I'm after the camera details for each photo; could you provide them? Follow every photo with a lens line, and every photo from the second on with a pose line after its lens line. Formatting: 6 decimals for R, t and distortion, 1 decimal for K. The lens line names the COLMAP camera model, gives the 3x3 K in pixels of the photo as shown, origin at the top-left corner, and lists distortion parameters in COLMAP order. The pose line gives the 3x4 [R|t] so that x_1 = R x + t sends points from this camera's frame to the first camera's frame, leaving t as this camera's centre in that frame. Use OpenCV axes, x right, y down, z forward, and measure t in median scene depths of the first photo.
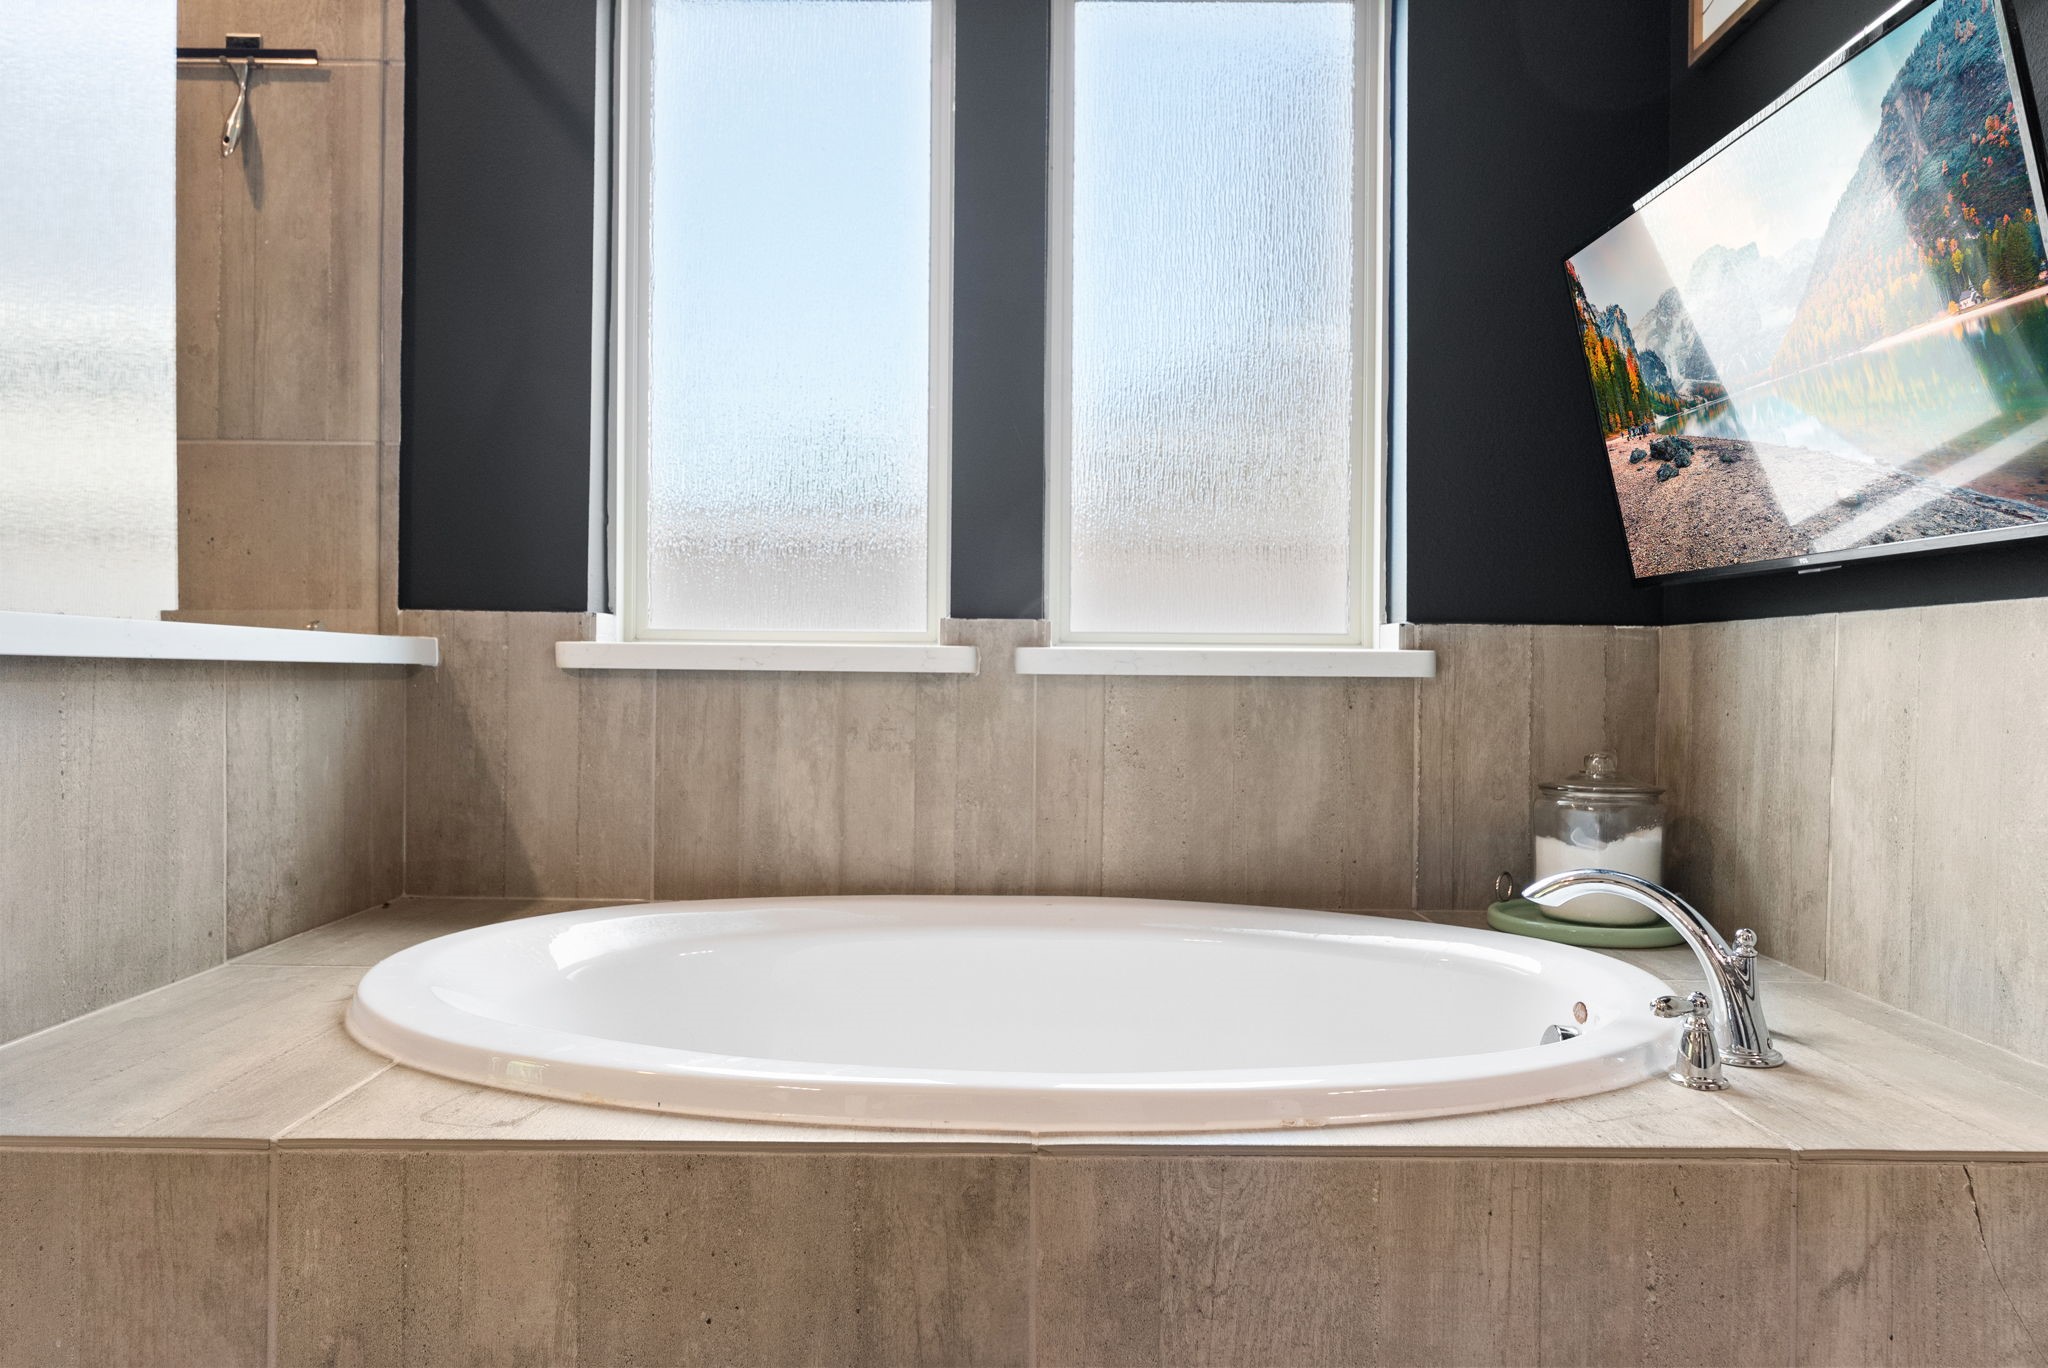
lens RADIAL K [[1389.5, 0, 1018.5], [0, 1389.5, 691.6], [0, 0, 1]] dist [0.005308, 0.002998]
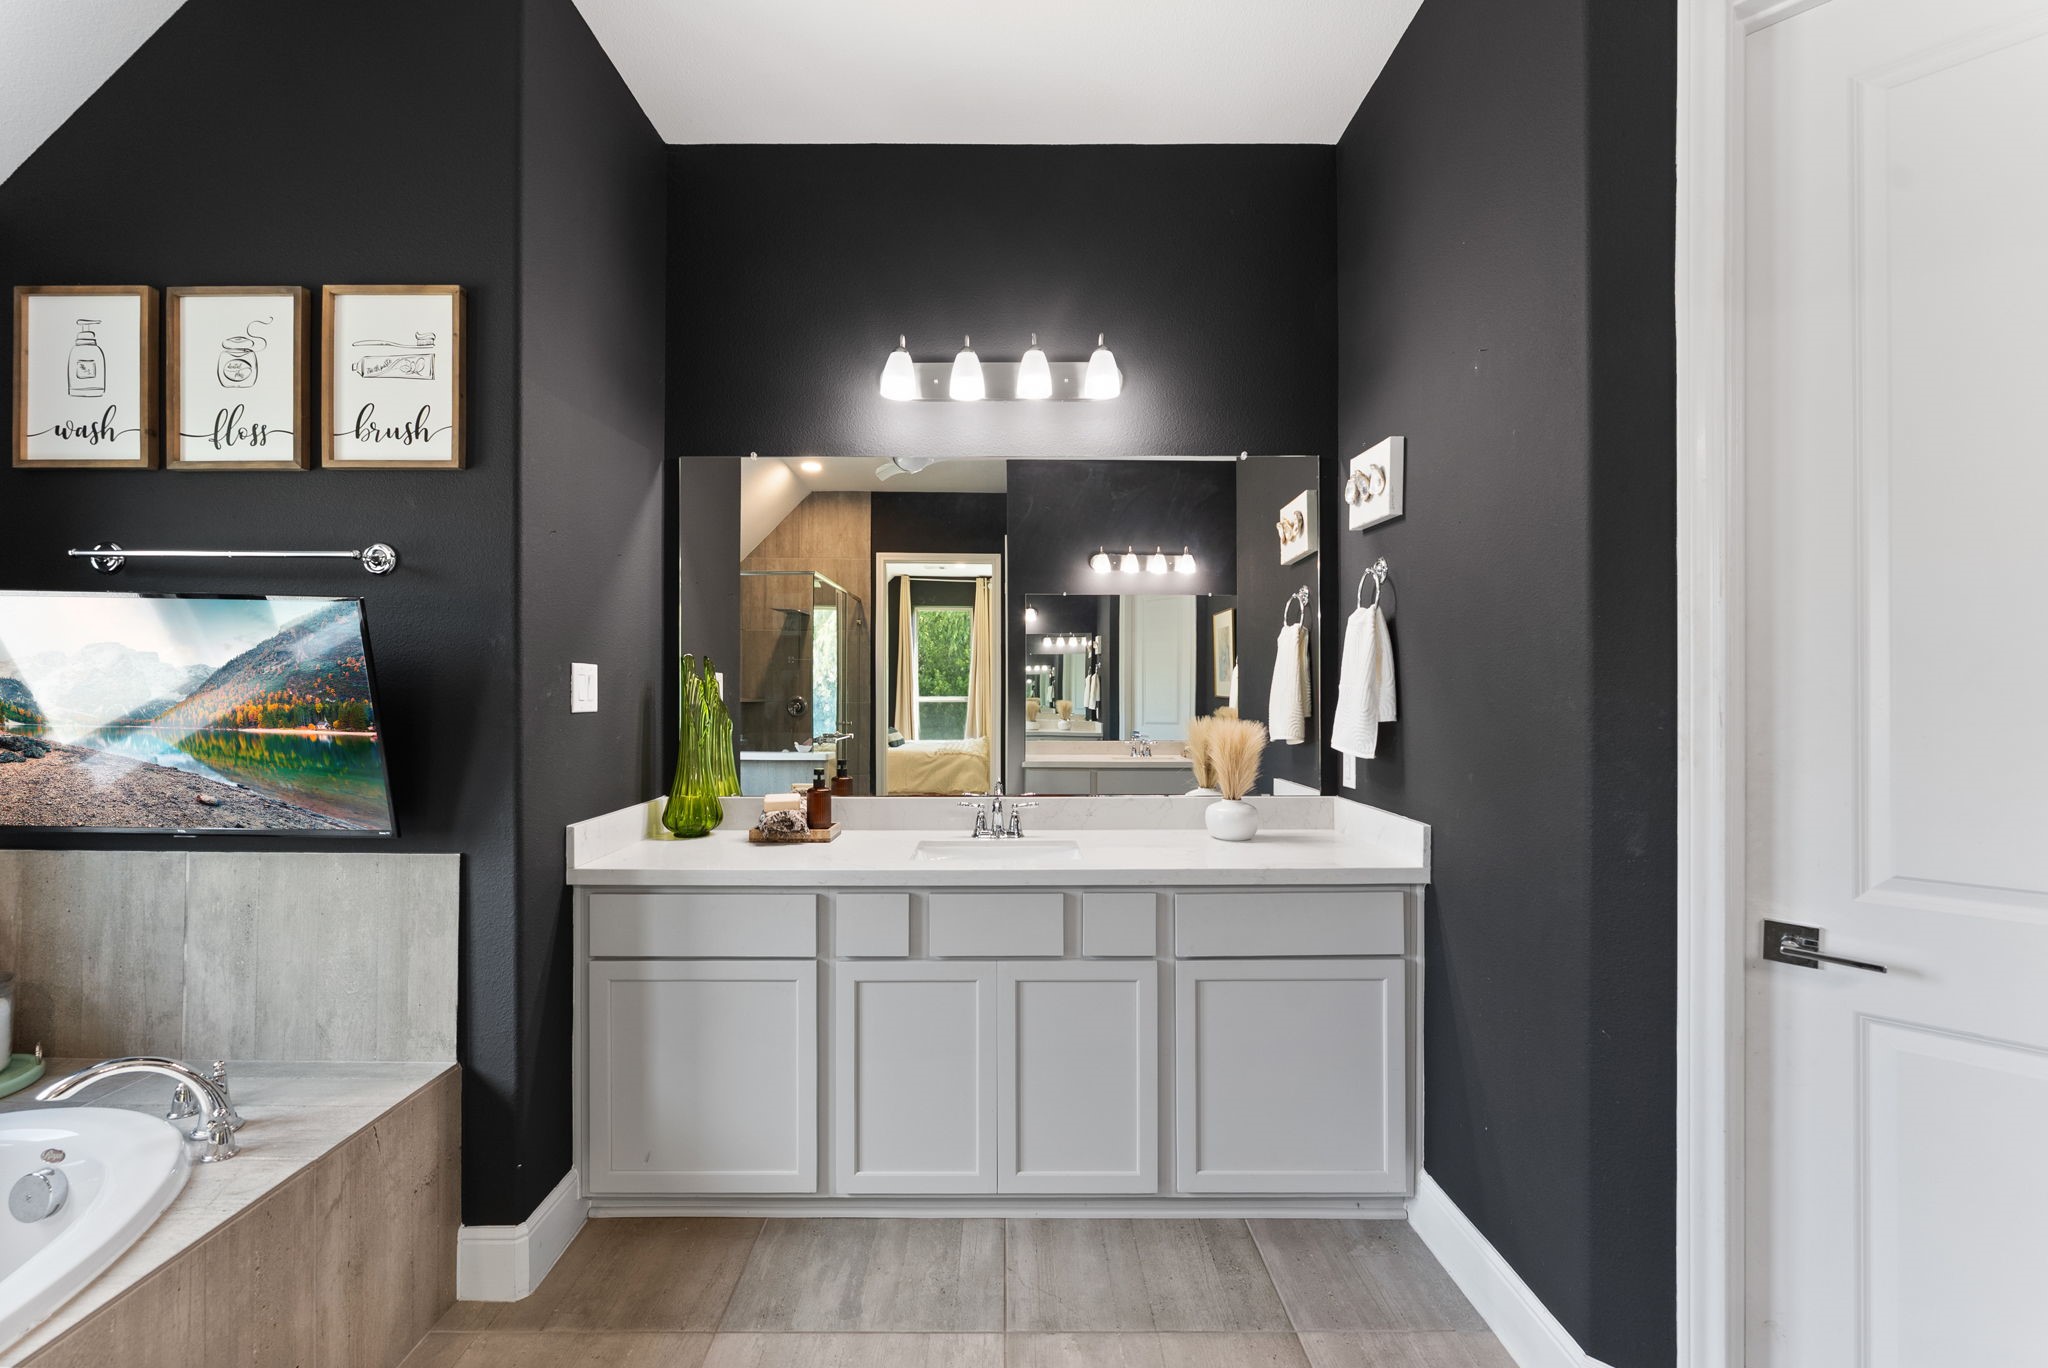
lens RADIAL K [[842.0, 0, 1017.7], [0, 842.0, 687.2], [0, 0, 1]] dist [0.004472, 0.000265]
pose [[0.002111, -0.008198, 0.999964, -0.577971], [0.003956, 0.999959, 0.008190, -0.318115], [-0.999990, 0.003938, 0.002144, -0.084192]]
